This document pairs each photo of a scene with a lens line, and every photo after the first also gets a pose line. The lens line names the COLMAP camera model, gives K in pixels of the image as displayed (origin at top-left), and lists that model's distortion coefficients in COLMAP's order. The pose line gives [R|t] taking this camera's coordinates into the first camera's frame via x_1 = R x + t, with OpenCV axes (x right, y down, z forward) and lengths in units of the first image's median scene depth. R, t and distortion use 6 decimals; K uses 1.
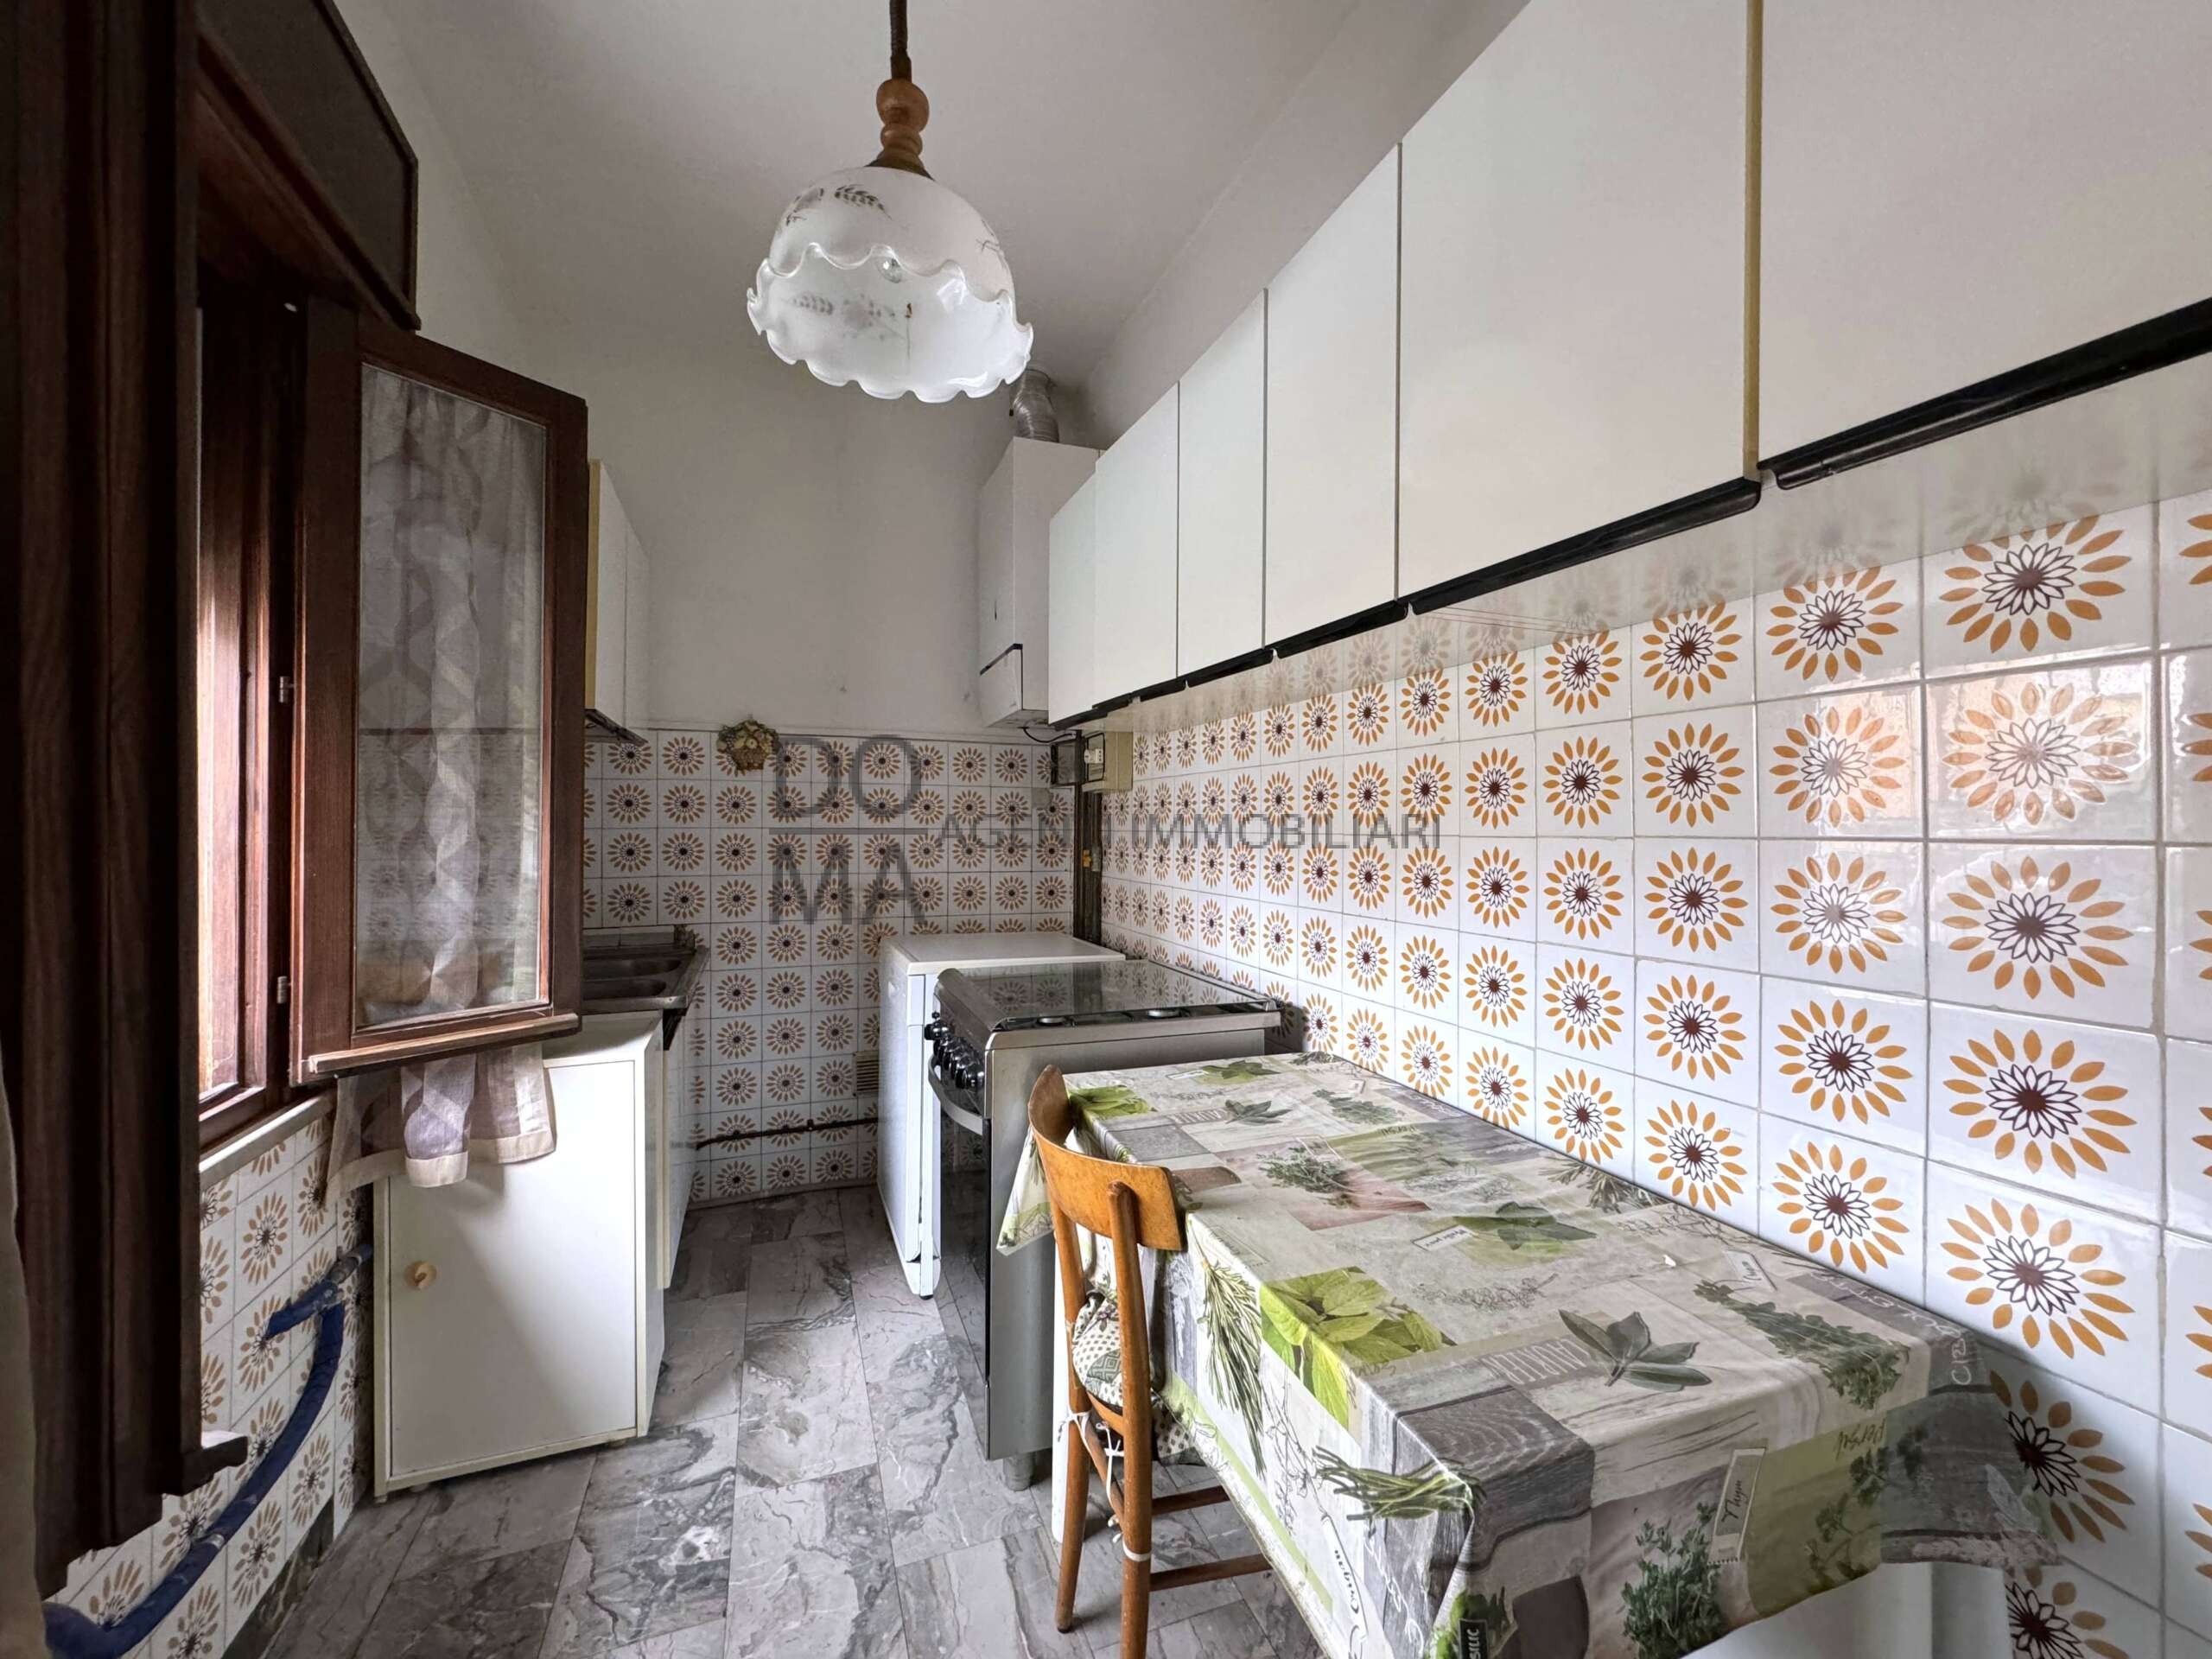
lens RADIAL K [[903.6, 0, 1090.9], [0, 903.6, 830.6], [0, 0, 1]] dist [0.001239, -0.000134]
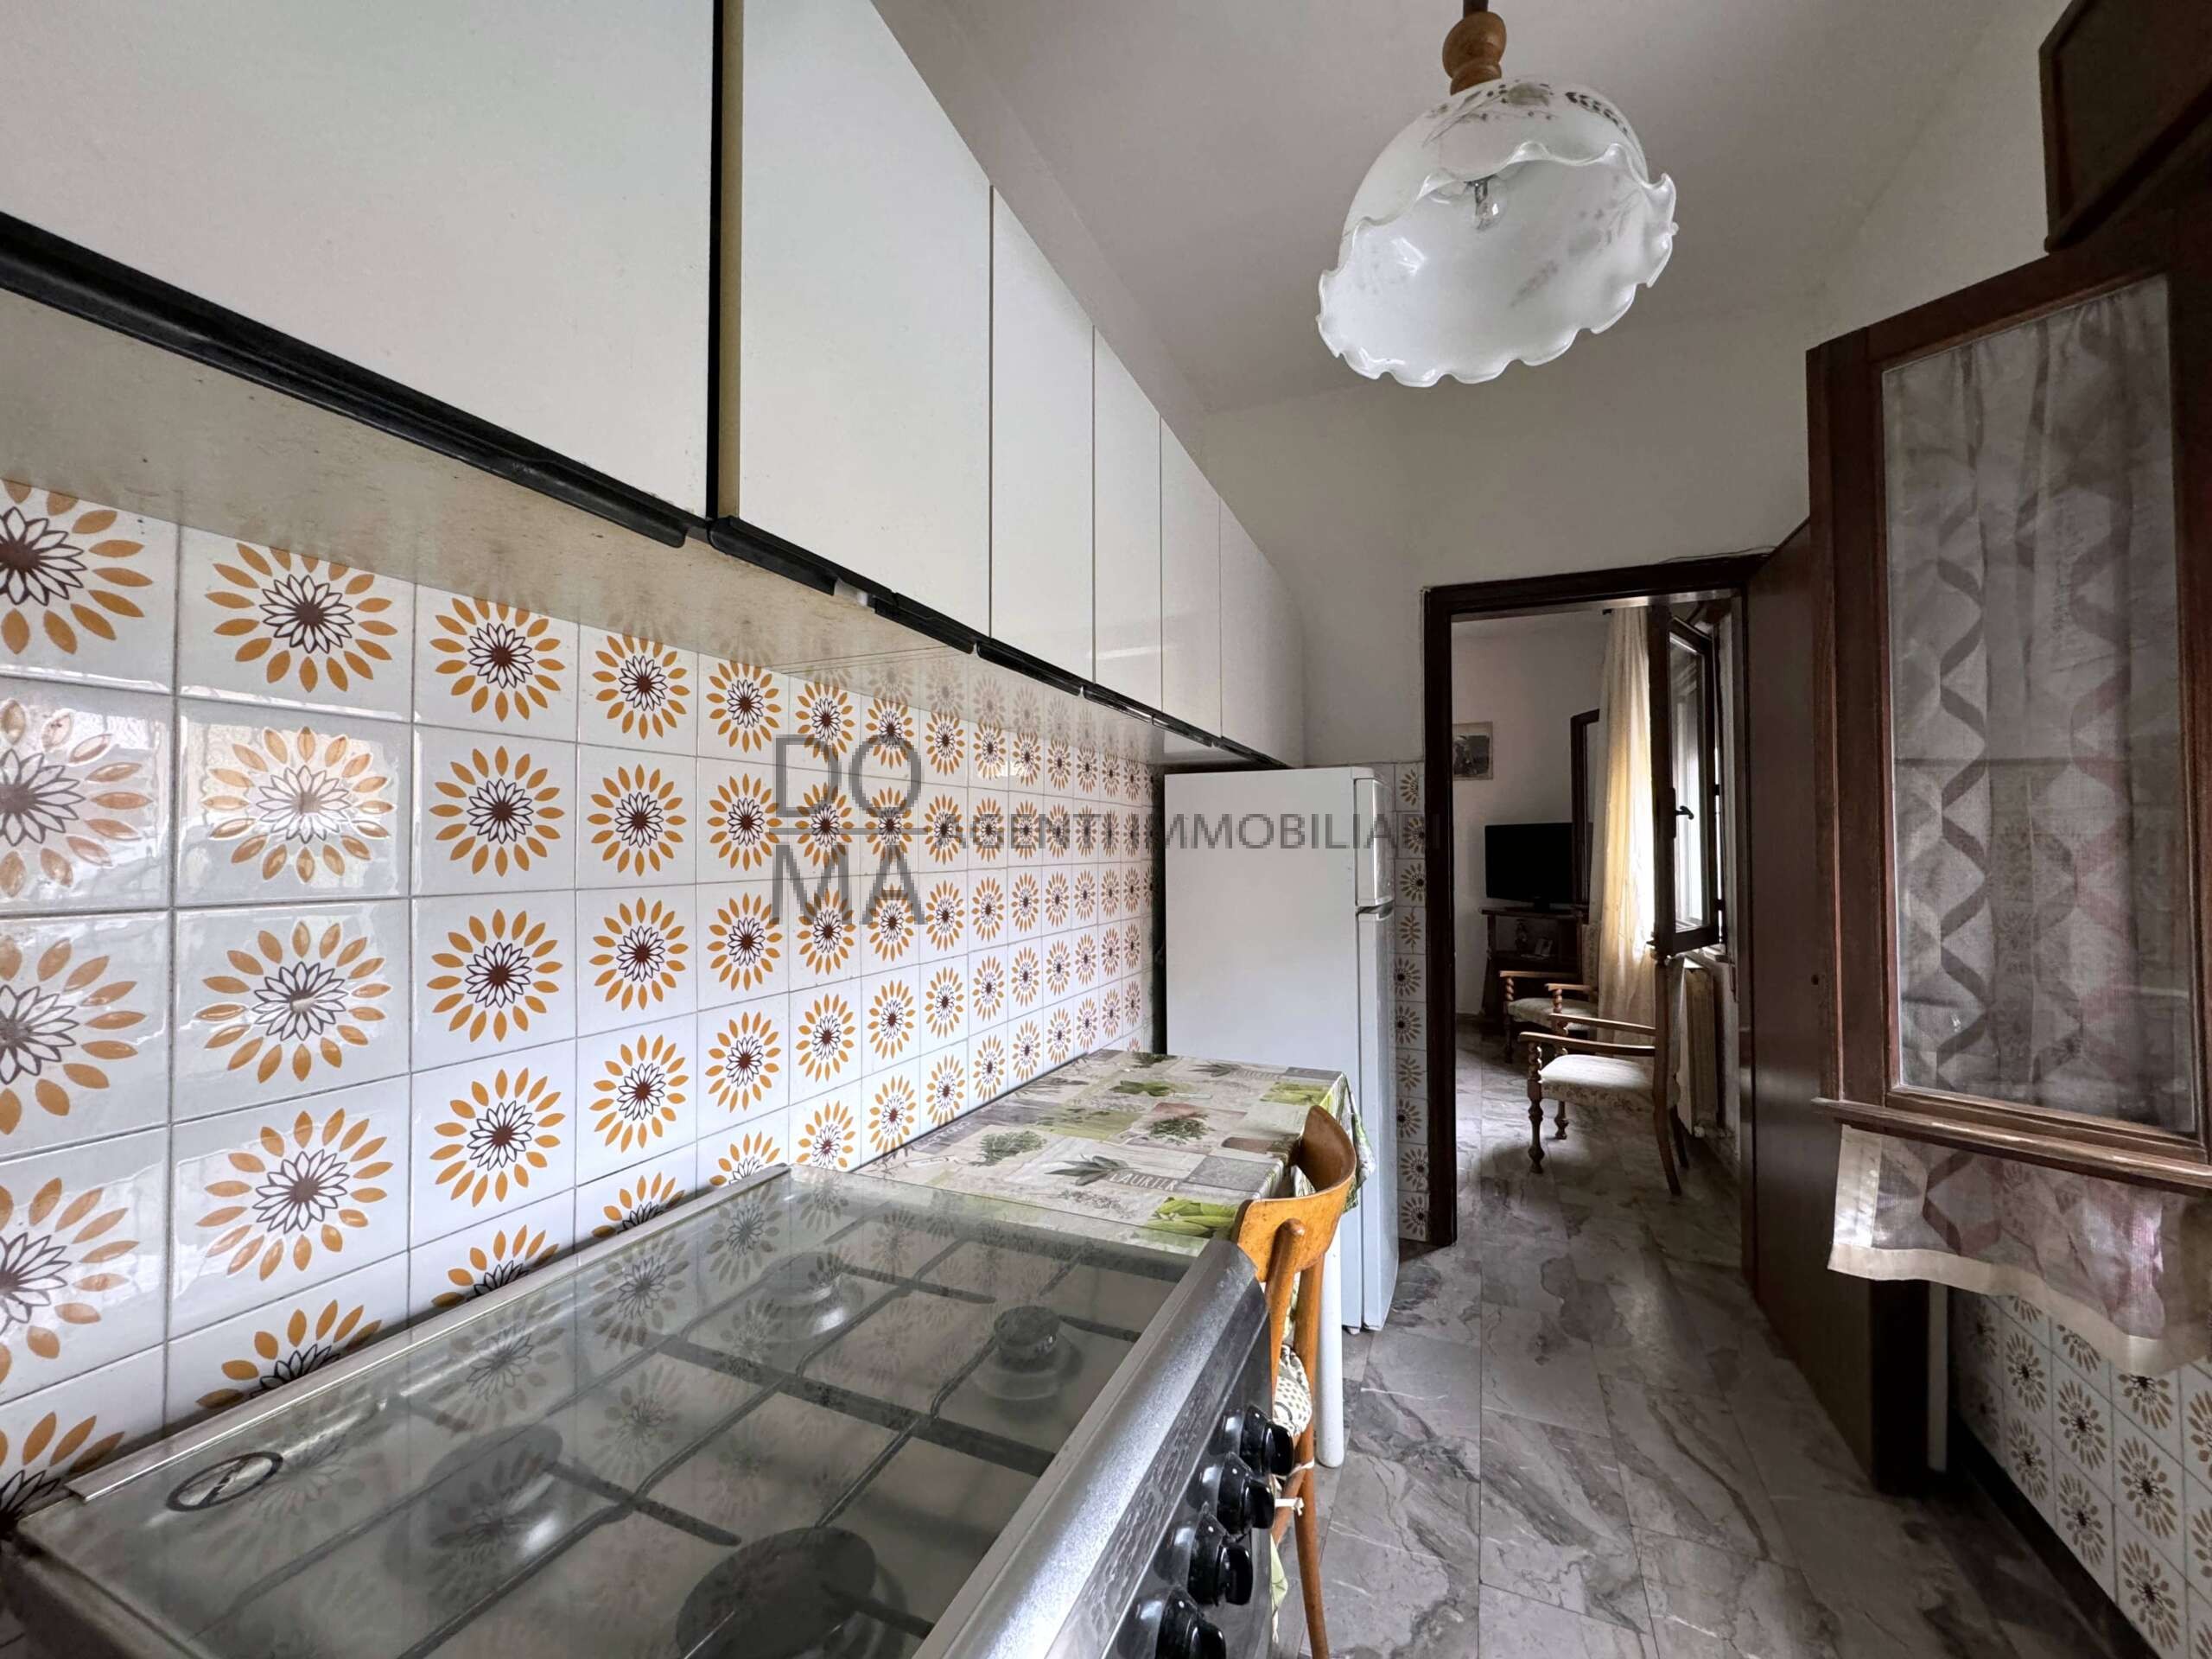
lens RADIAL K [[864.7, 0, 1106.0], [0, 864.7, 829.5], [0, 0, 1]] dist [0.001006, 0.000002]
pose [[-0.729852, 0.034311, 0.682744, -0.464537], [0.026104, 0.999410, -0.022320, -0.016162], [-0.683107, 0.001532, -0.730317, 1.698746]]
